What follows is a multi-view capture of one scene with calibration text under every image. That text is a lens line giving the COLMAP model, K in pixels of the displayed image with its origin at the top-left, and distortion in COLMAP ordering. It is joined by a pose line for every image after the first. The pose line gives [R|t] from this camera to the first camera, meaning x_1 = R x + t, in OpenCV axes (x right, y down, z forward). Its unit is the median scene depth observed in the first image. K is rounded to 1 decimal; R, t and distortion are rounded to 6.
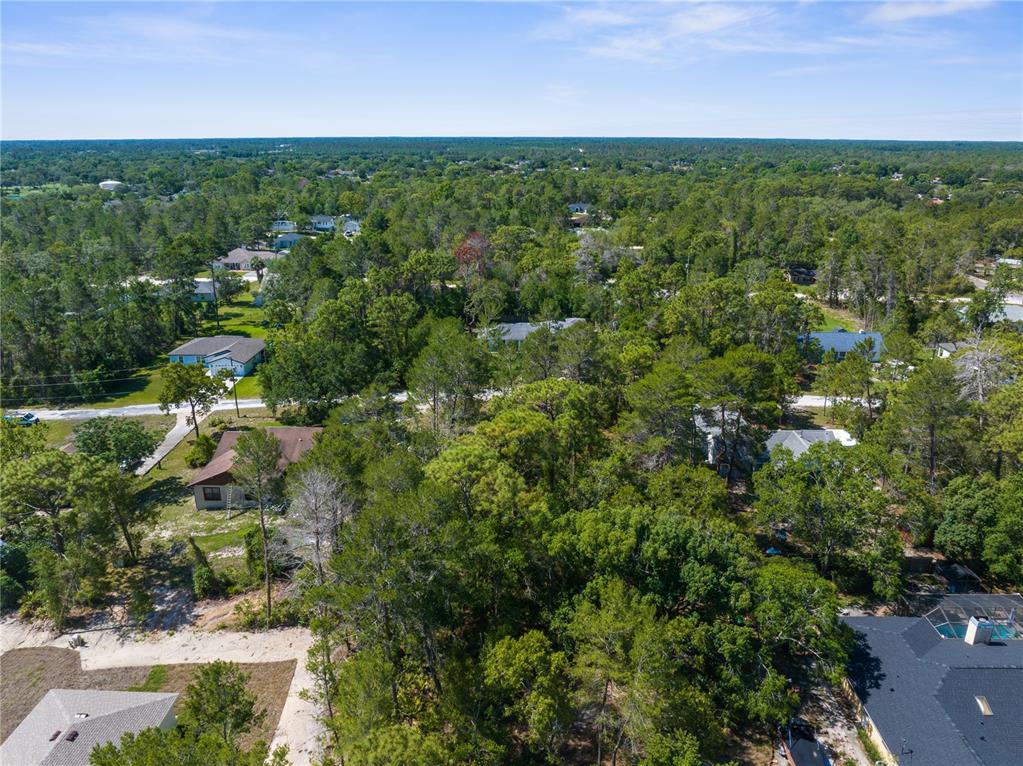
lens RADIAL K [[707.9, 0, 512.0], [0, 707.9, 411.5], [0, 0, 1]] dist [-0.035238, 0.001649]
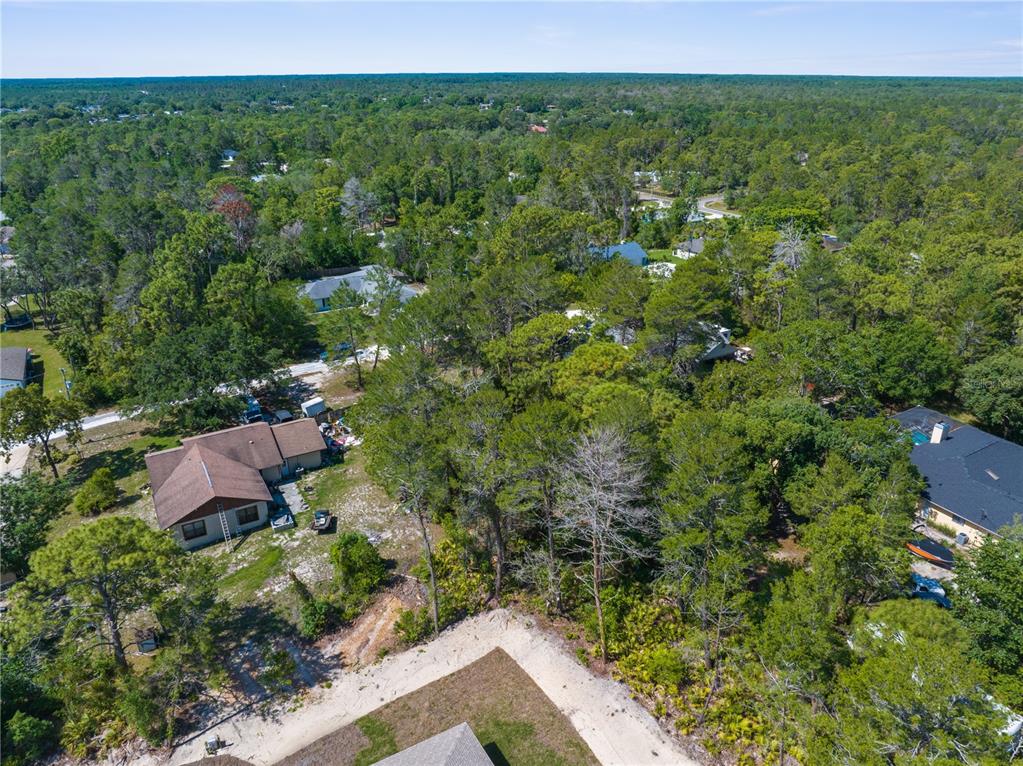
lens RADIAL K [[725.6, 0, 511.5], [0, 725.6, 383.0], [0, 0, 1]] dist [-0.040238, -0.000723]
pose [[0.850090, -0.209756, 0.483062, -0.625253], [0.192639, 0.977541, 0.085465, -0.058860], [-0.490140, 0.020403, 0.871405, 0.148013]]
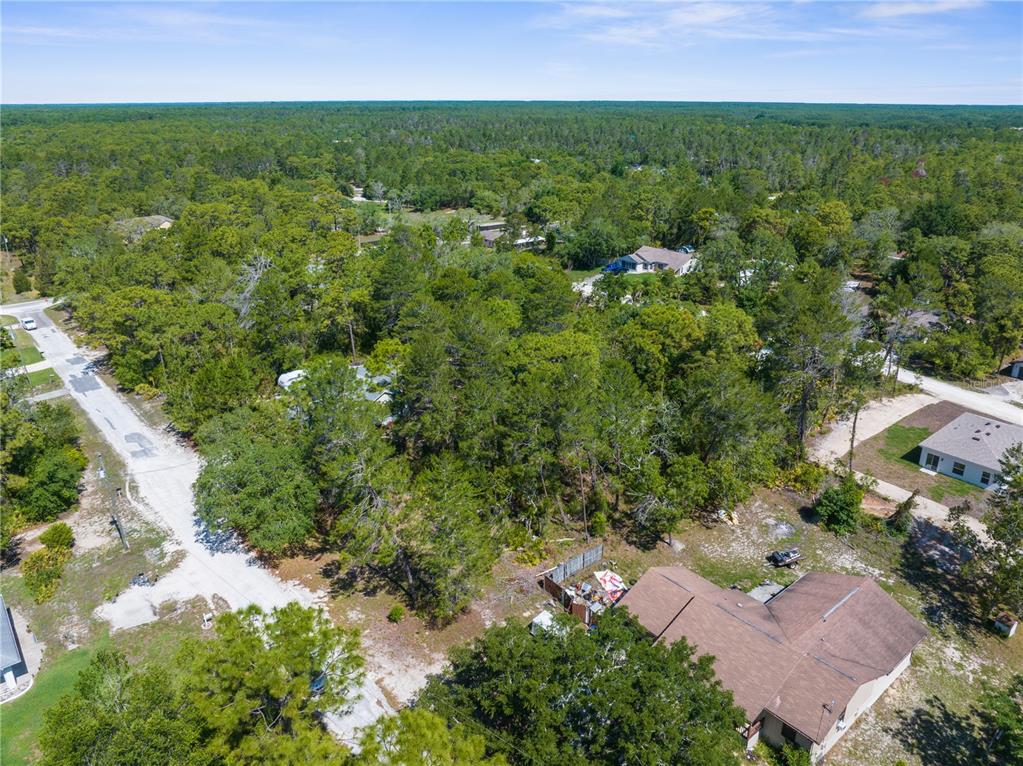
lens RADIAL K [[725.6, 0, 511.5], [0, 725.6, 383.0], [0, 0, 1]] dist [-0.040238, -0.000723]
pose [[-0.664095, -0.274671, 0.695366, -0.801981], [0.262222, 0.785421, 0.560672, -0.802936], [-0.700155, 0.554680, -0.449570, 2.086421]]
